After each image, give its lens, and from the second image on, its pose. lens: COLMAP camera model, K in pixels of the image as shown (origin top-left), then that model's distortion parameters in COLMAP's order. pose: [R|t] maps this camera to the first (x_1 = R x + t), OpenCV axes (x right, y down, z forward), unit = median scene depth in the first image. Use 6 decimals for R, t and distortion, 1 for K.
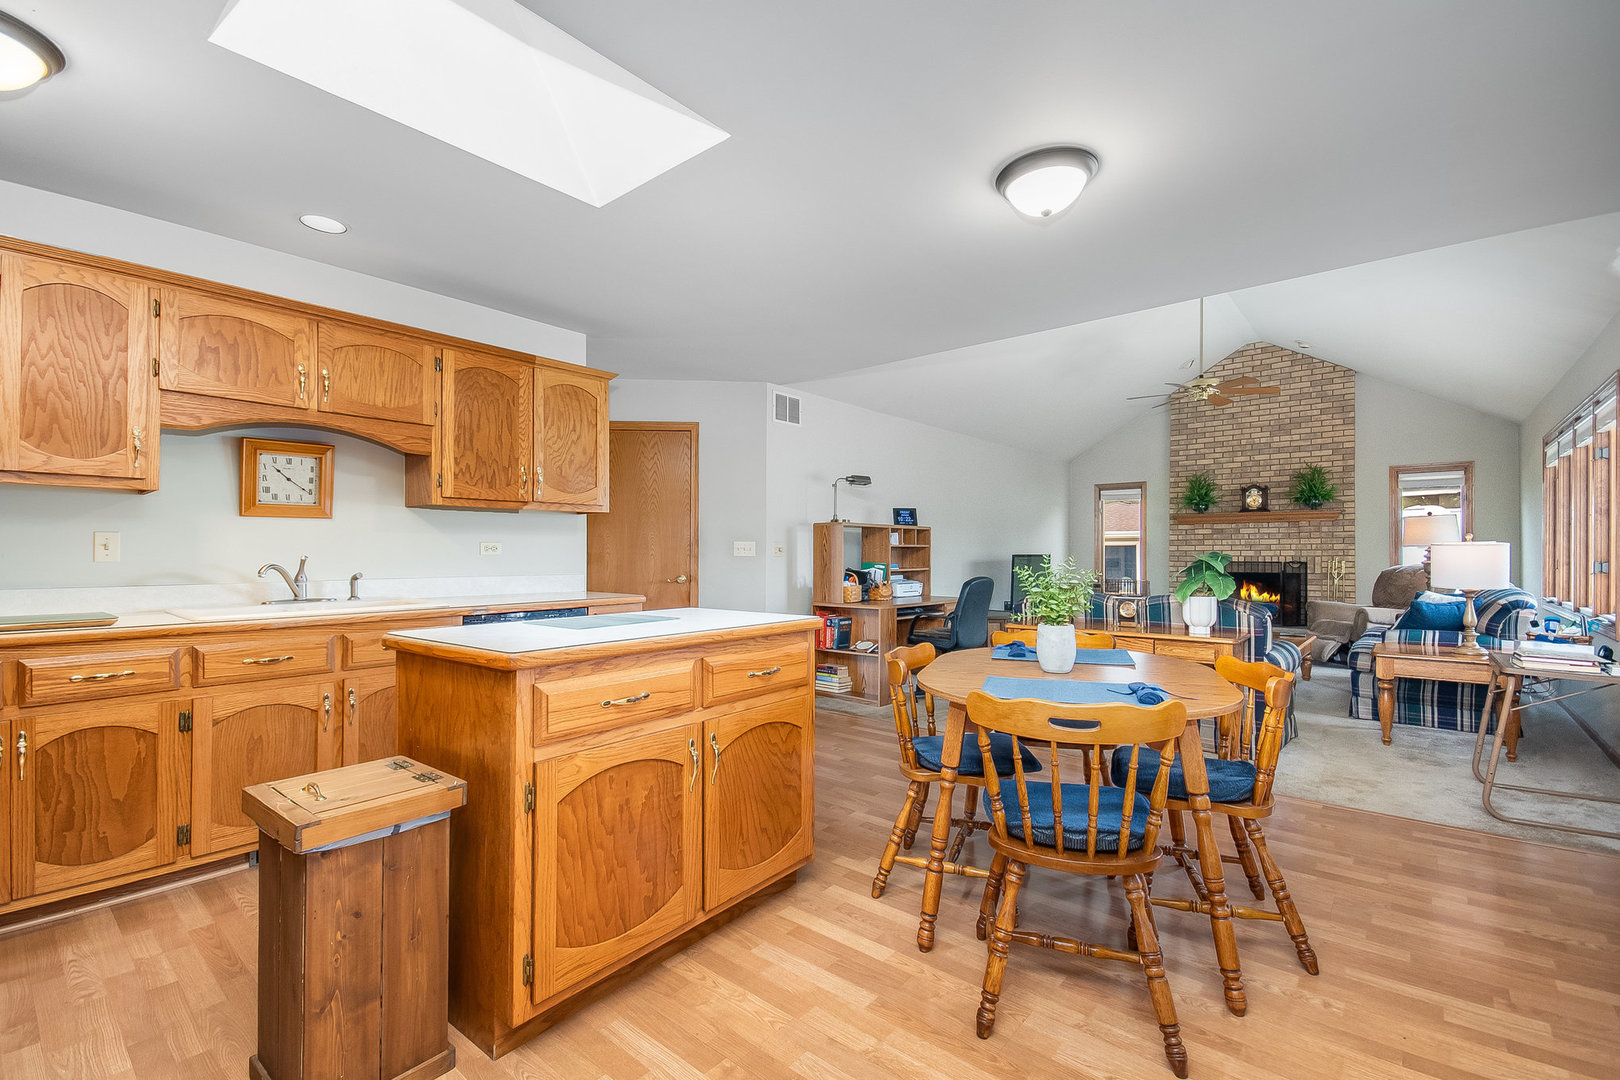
lens RADIAL K [[711.1, 0, 808.1], [0, 711.1, 549.6], [0, 0, 1]] dist [0.017928, -0.013410]
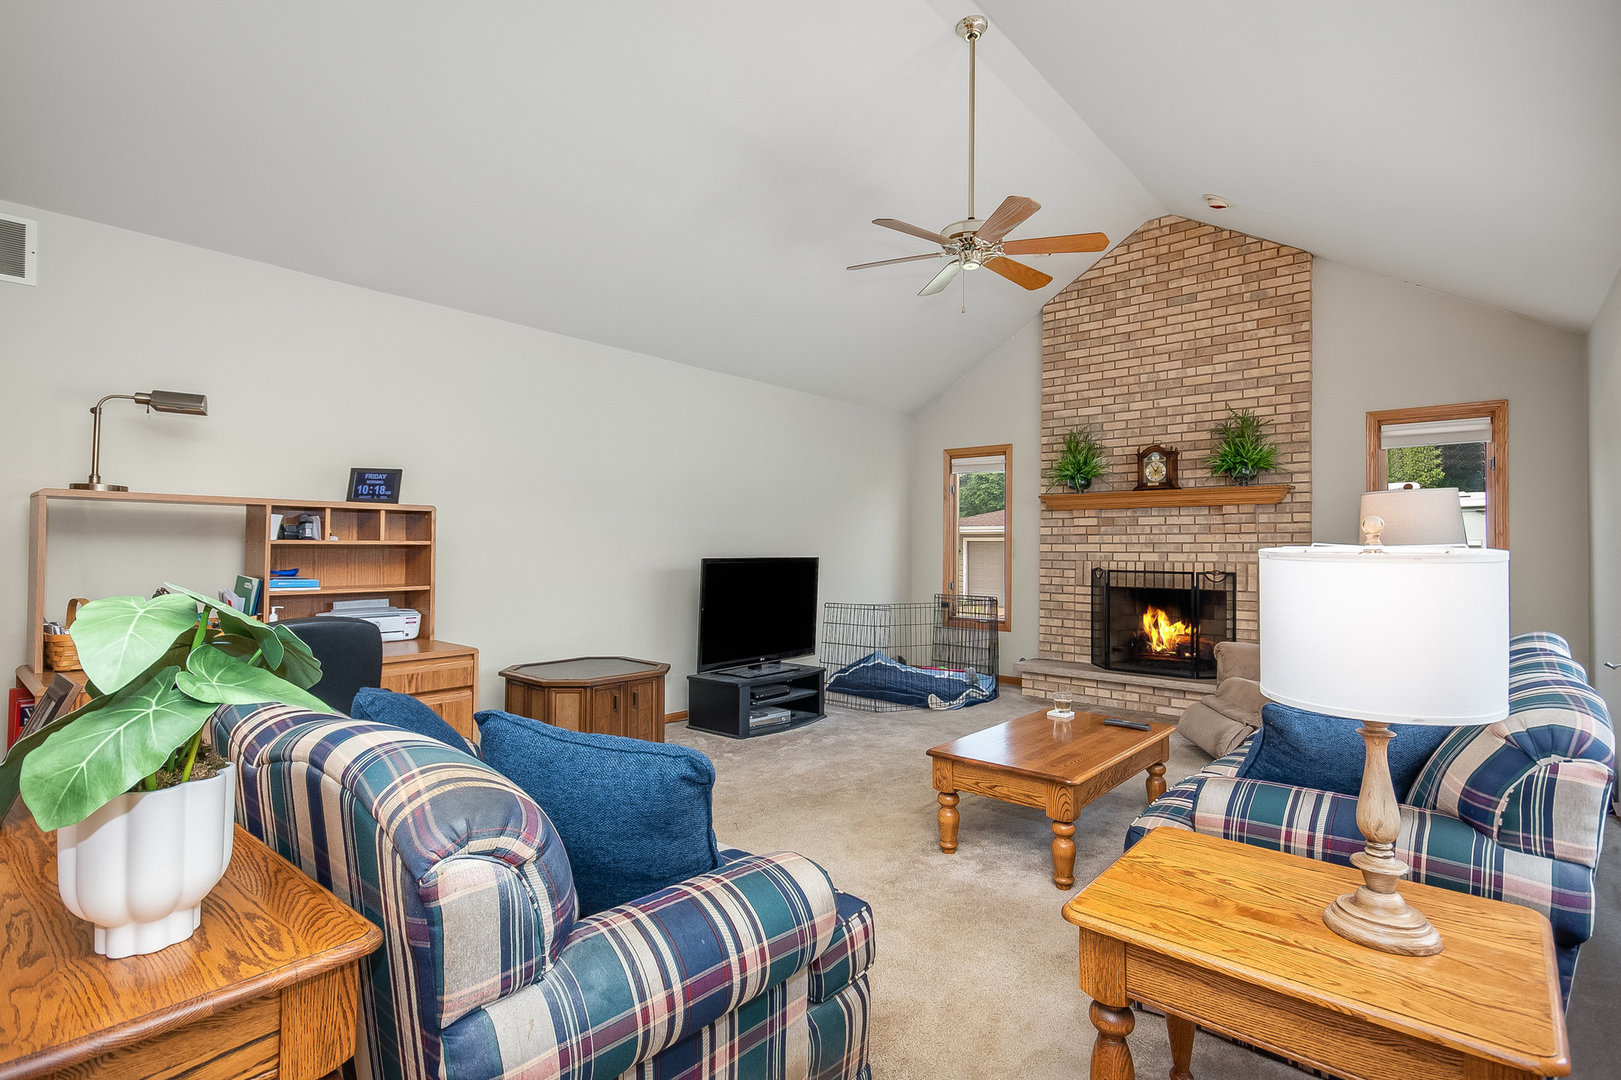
lens RADIAL K [[784.3, 0, 810.5], [0, 784.3, 540.0], [0, 0, 1]] dist [0.000431, 0.000172]
pose [[0.999964, 0.006290, -0.005622, 0.337467], [-0.006316, 0.999969, -0.004594, -0.004828], [0.005593, 0.004630, 0.999974, 0.329667]]
